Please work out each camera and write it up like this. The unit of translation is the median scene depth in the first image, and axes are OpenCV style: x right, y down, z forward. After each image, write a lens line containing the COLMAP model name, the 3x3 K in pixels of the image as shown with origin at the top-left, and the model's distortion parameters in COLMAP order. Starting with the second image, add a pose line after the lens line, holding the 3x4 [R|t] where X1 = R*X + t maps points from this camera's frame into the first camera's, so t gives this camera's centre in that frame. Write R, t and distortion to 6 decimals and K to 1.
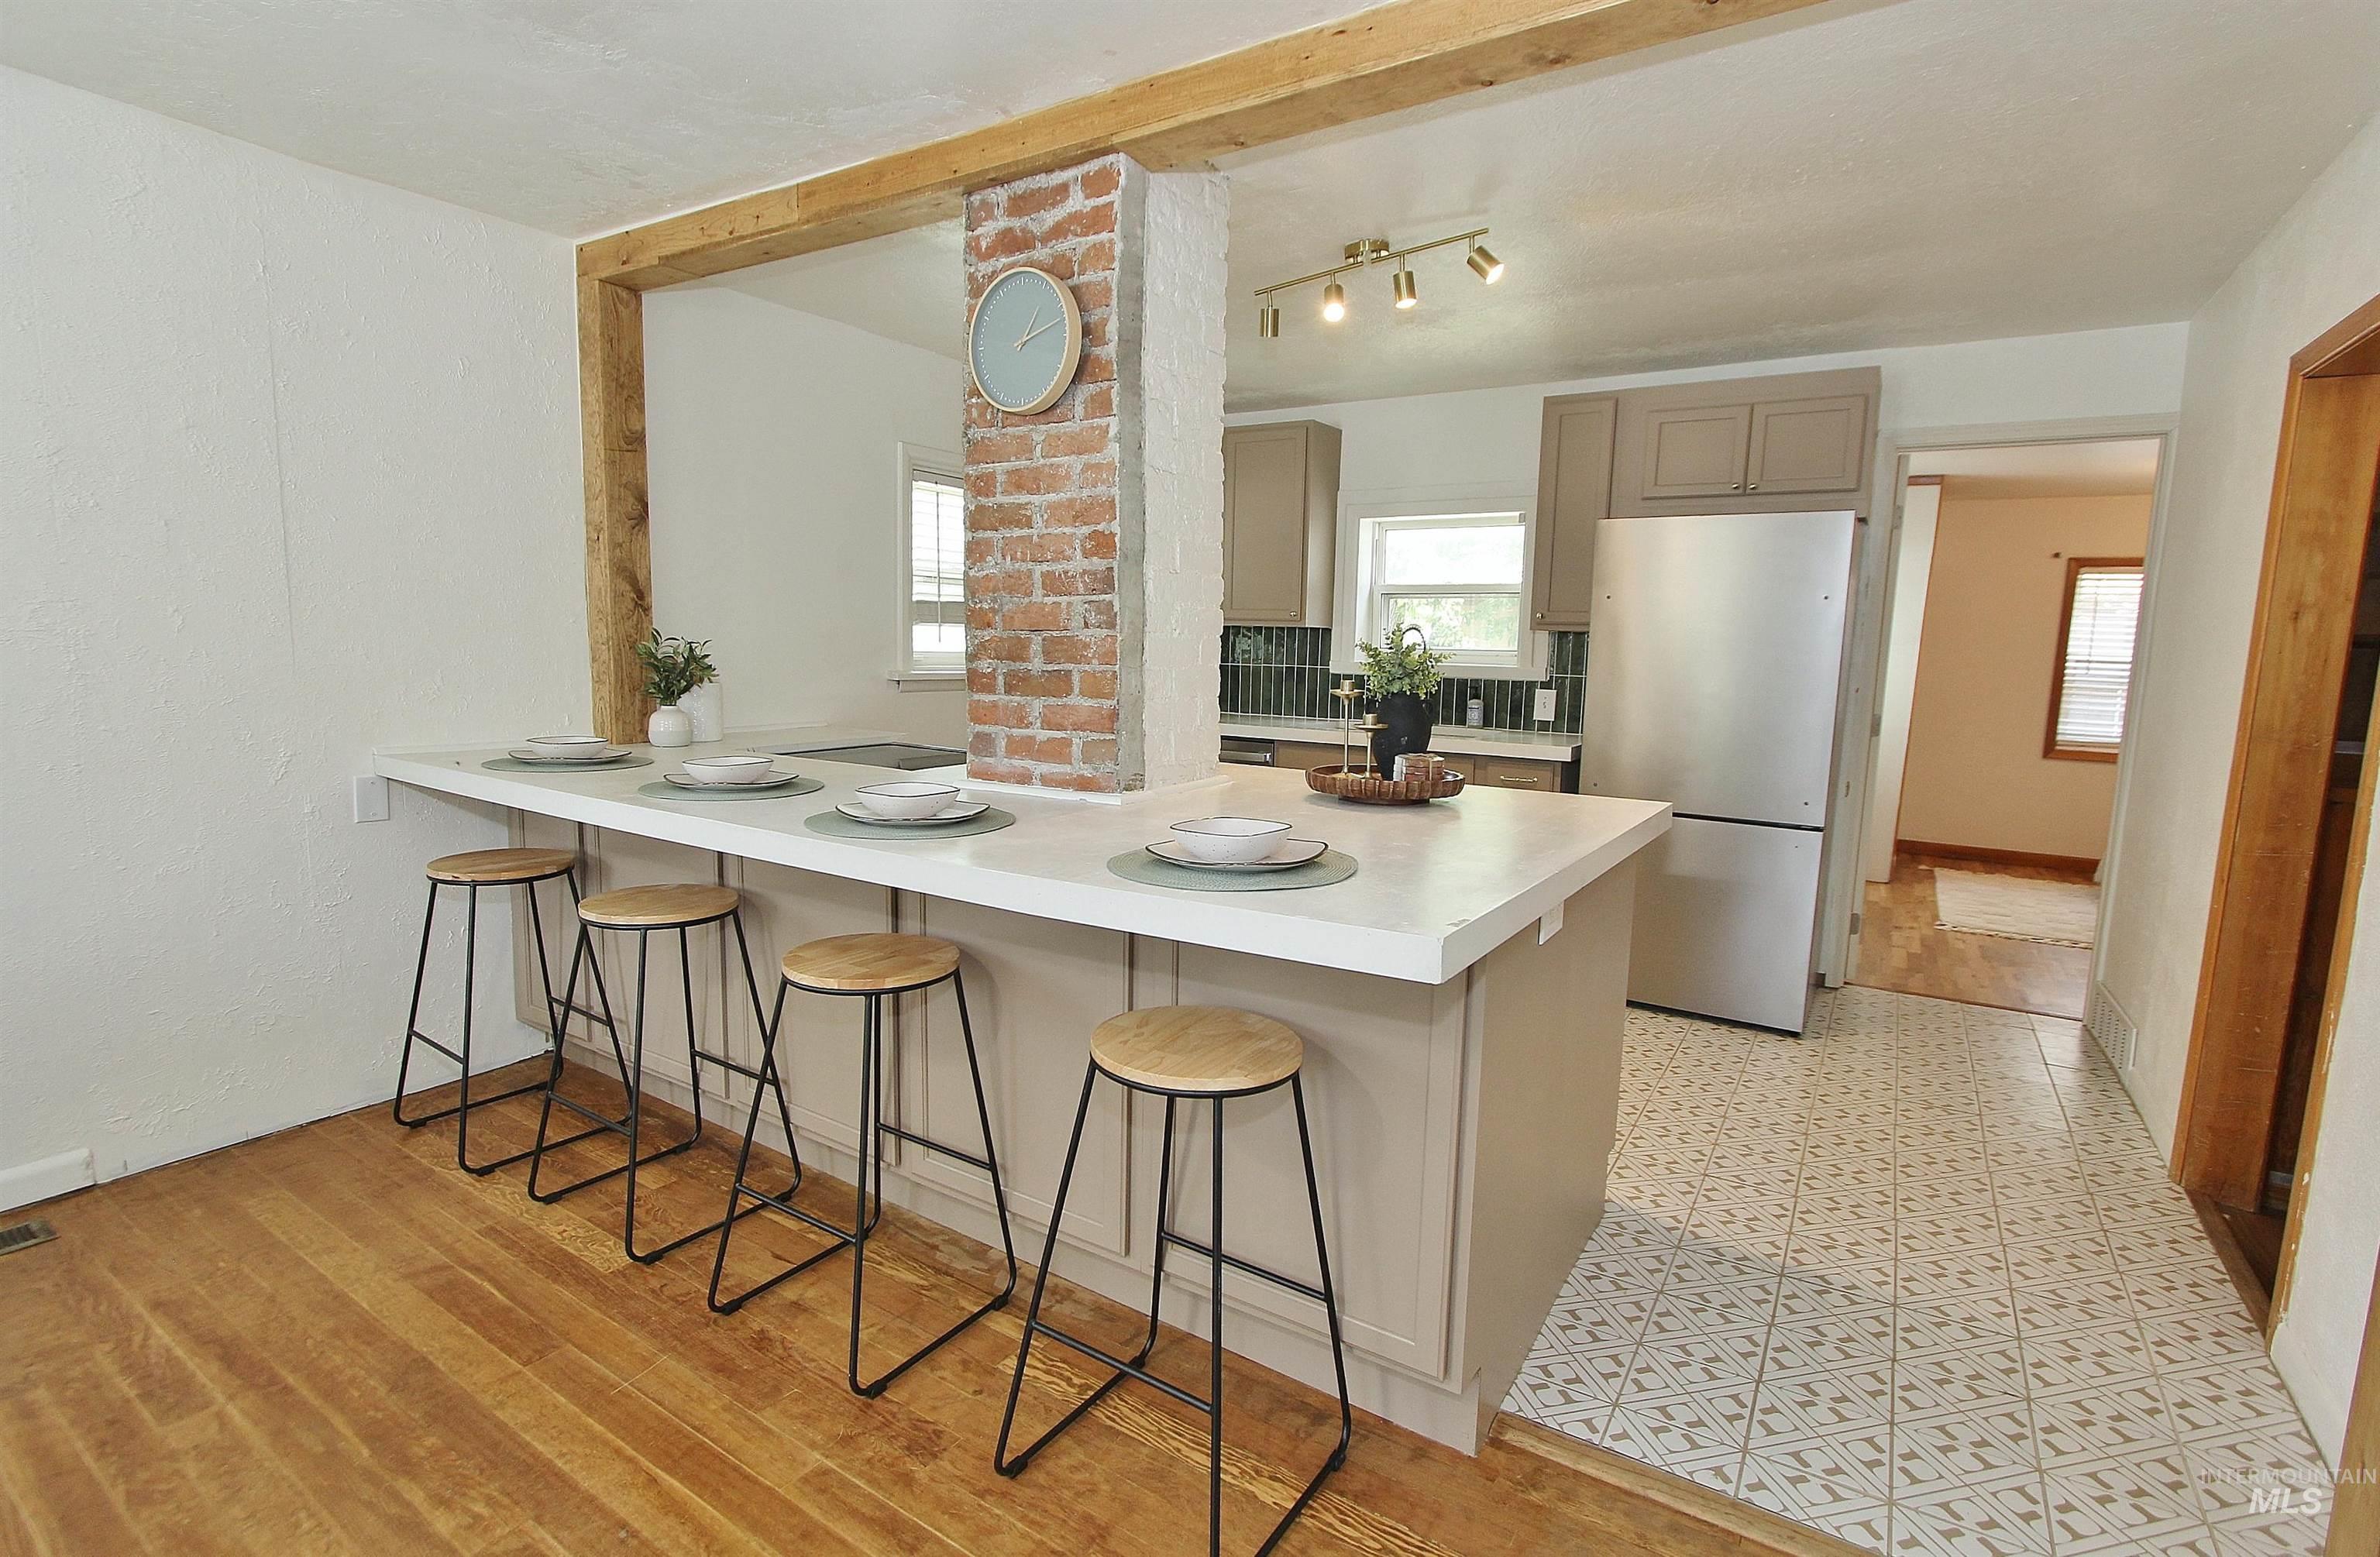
lens RADIAL K [[1094.0, 0, 1194.4], [0, 1094.0, 785.2], [0, 0, 1]] dist [-0.018188, 0.000145]
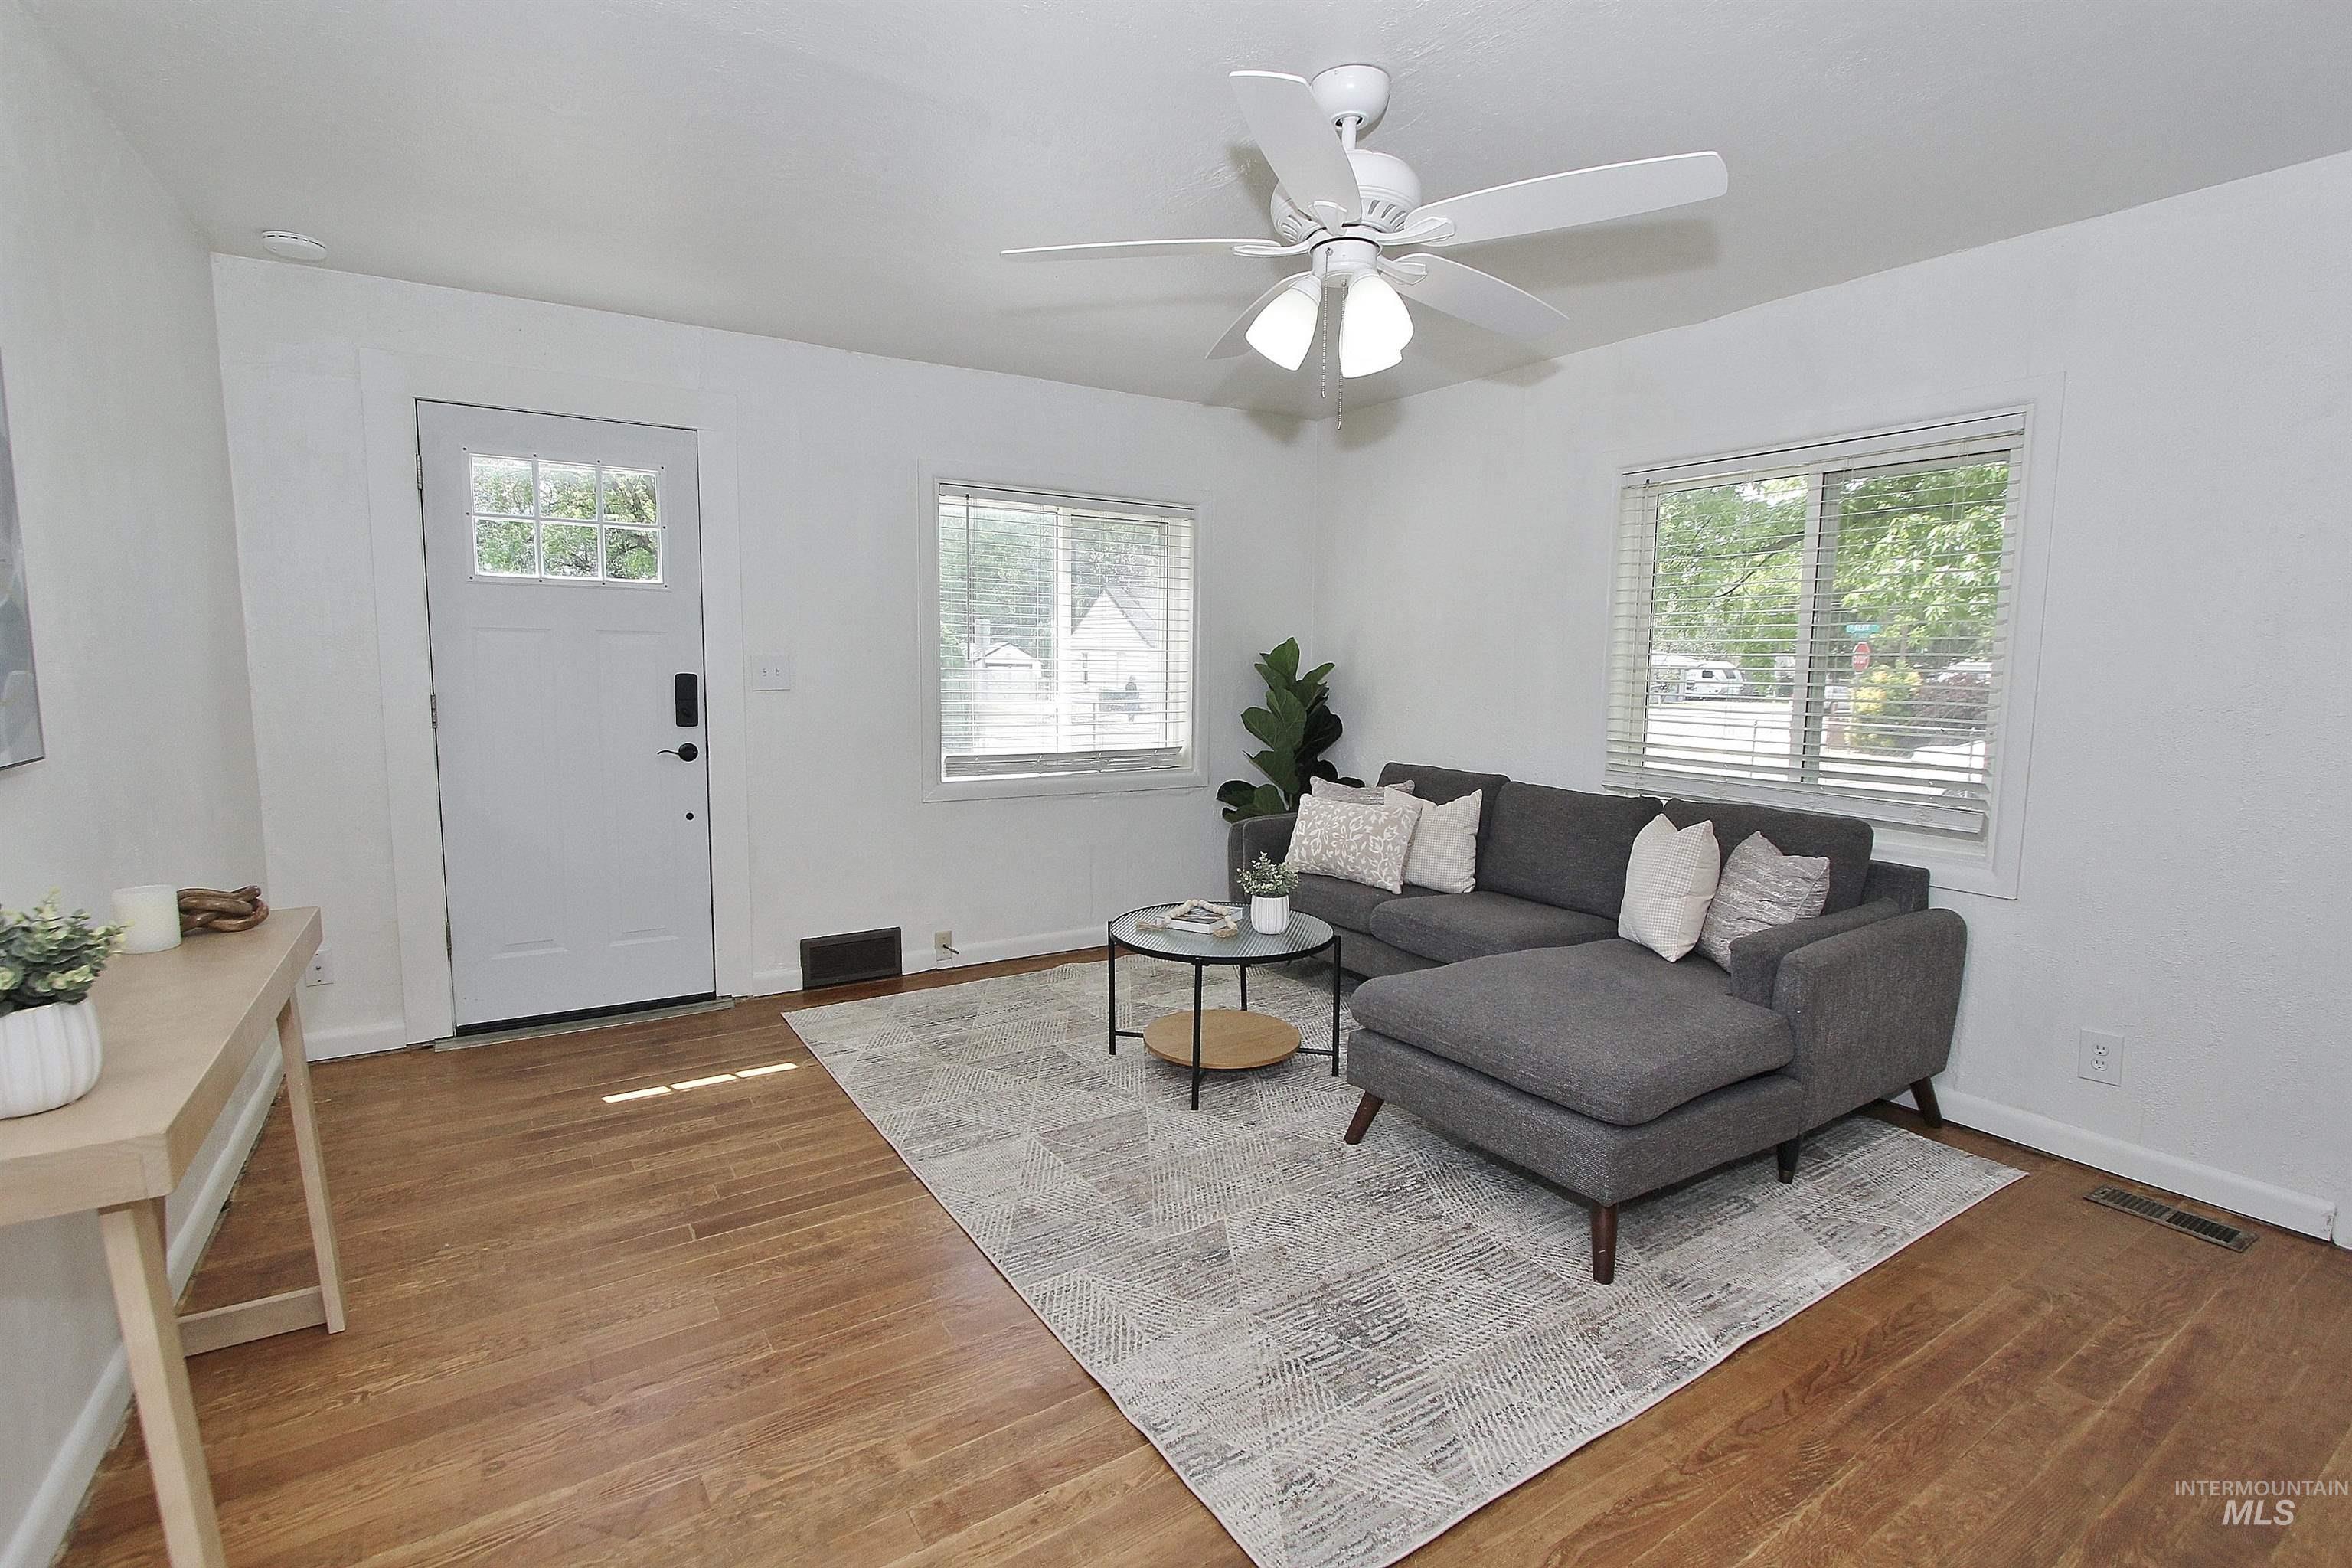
lens RADIAL K [[1076.4, 0, 1158.9], [0, 1076.4, 784.8], [0, 0, 1]] dist [-0.016732, 0.000579]
pose [[-0.415198, 0.085497, -0.905705, 0.272985], [-0.141581, 0.977371, 0.157166, -0.040094], [0.898647, 0.193486, -0.393697, 0.330226]]
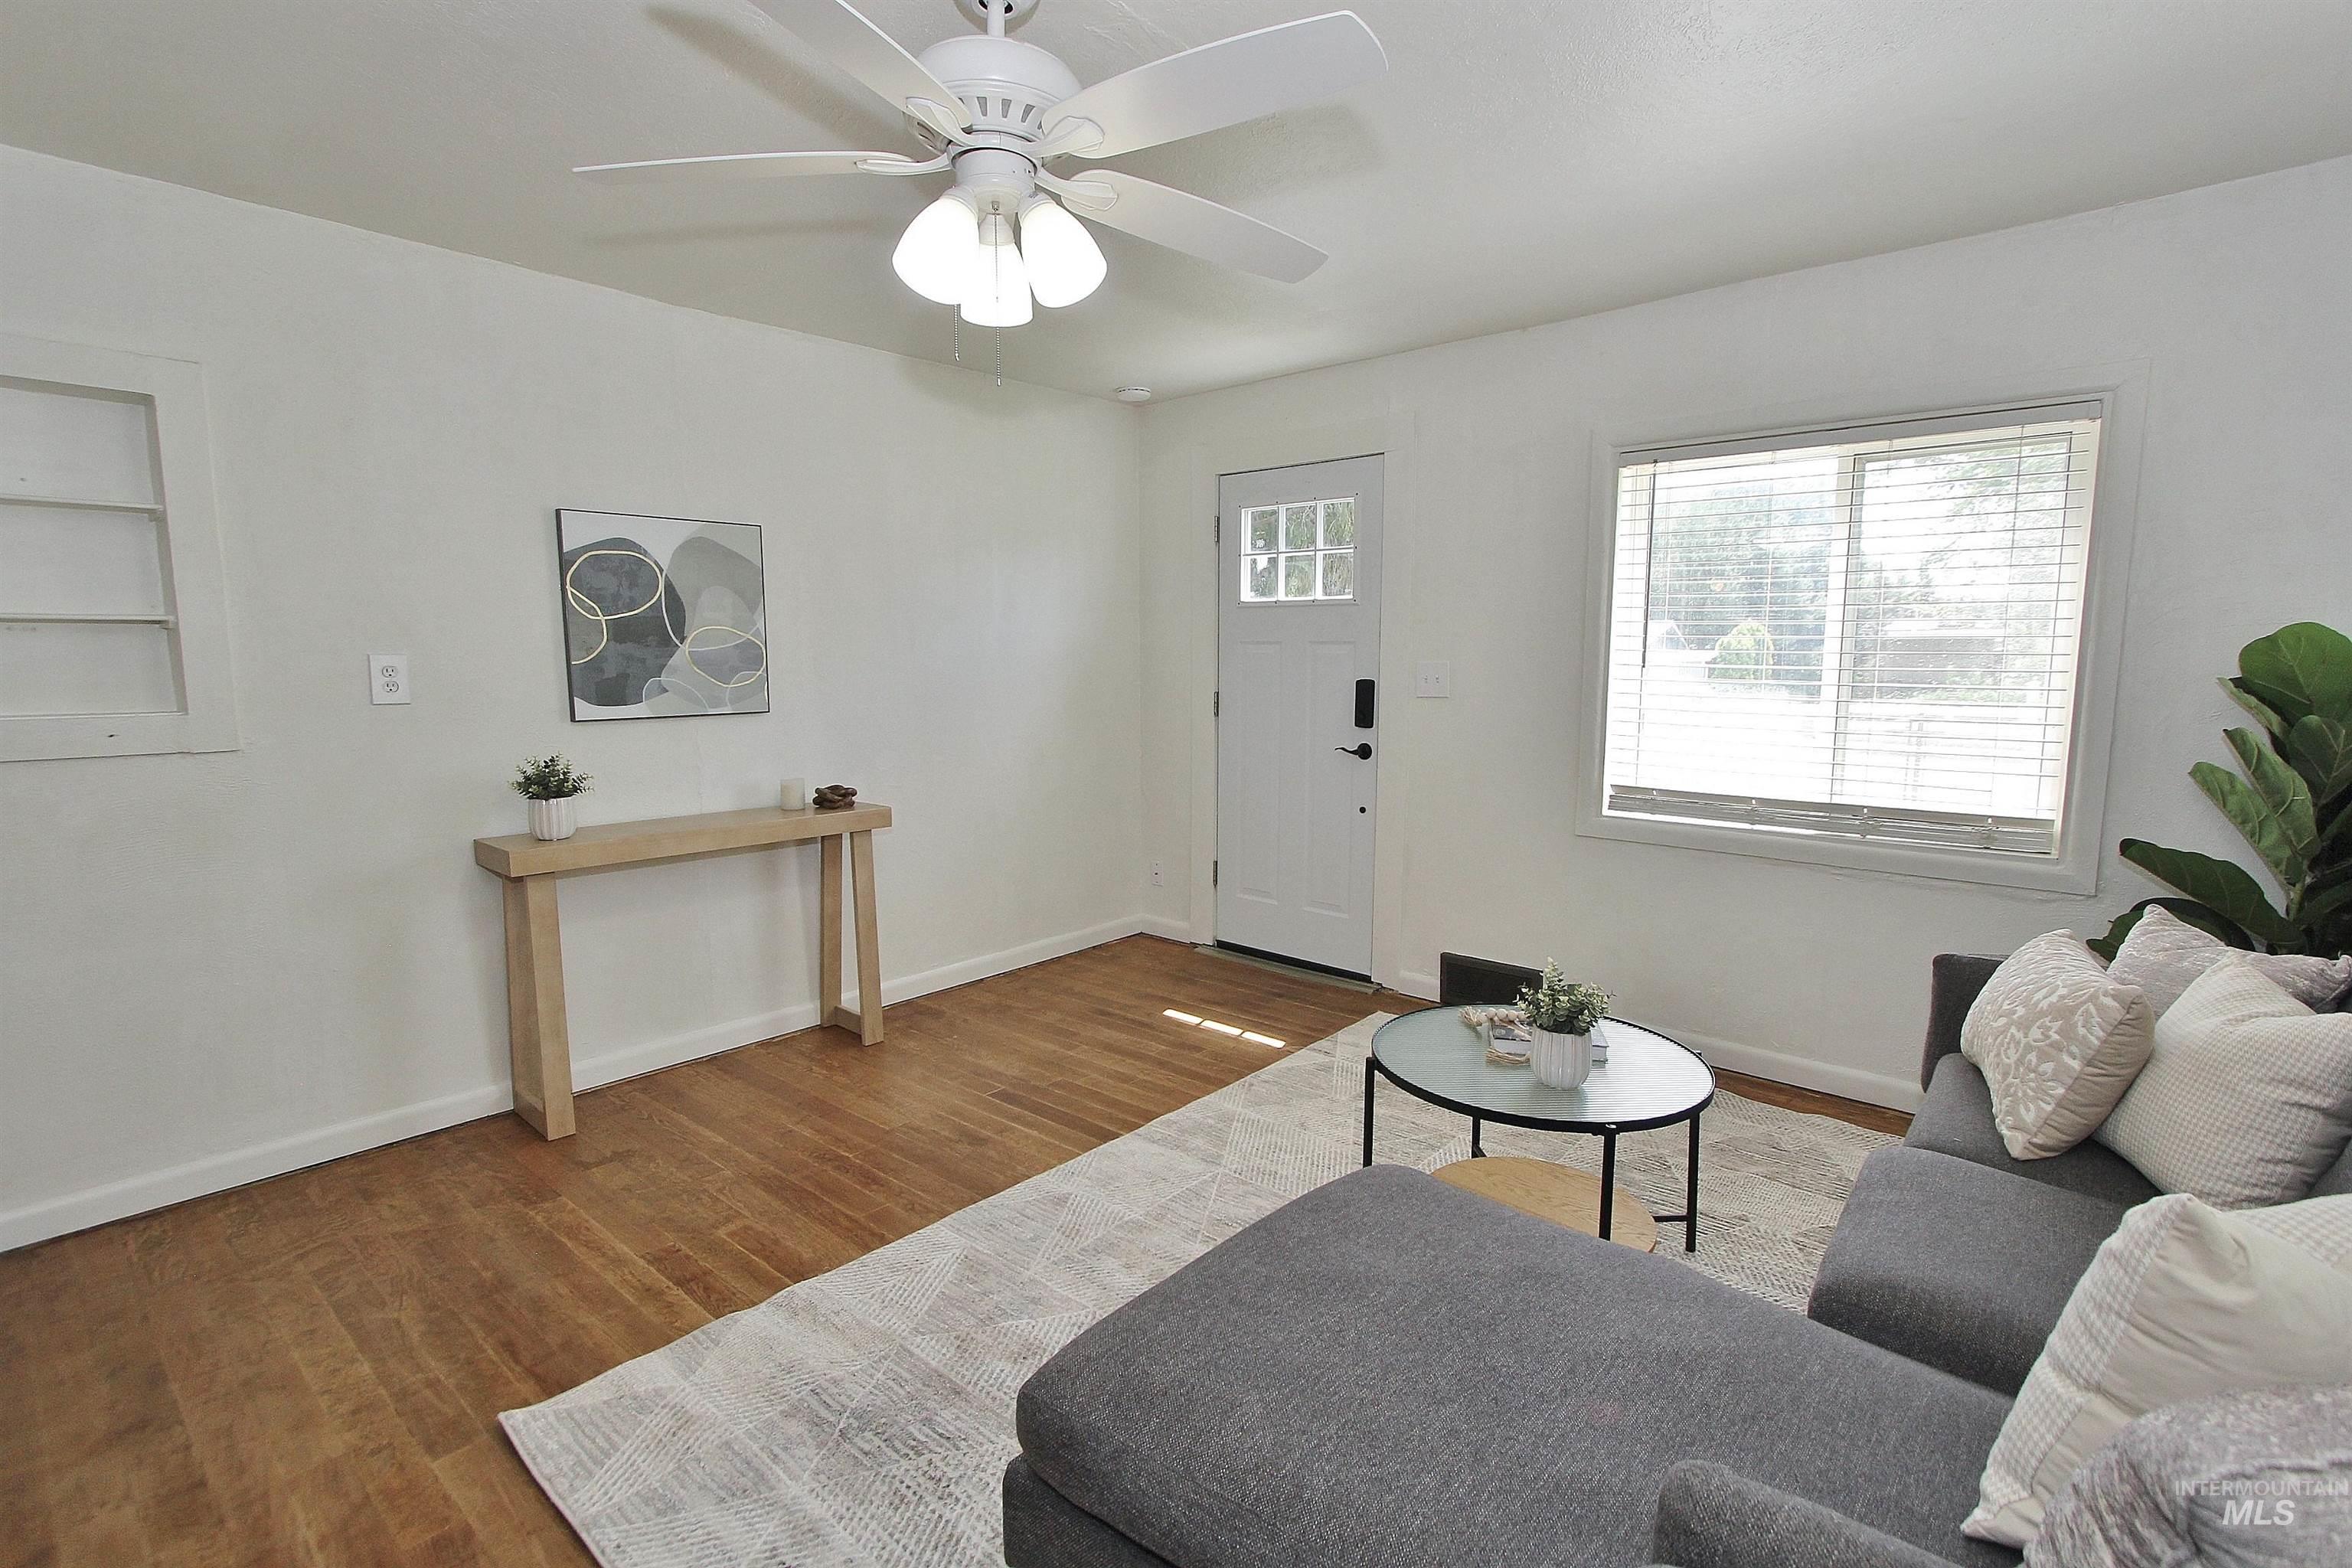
lens RADIAL K [[1076.4, 0, 1174.2], [0, 1076.4, 789.4], [0, 0, 1]] dist [-0.016732, 0.000579]
pose [[-0.989769, -0.035351, 0.138231, -0.794628], [0.001440, 0.966294, 0.257435, -0.125989], [-0.142672, 0.255001, -0.956357, 0.781763]]
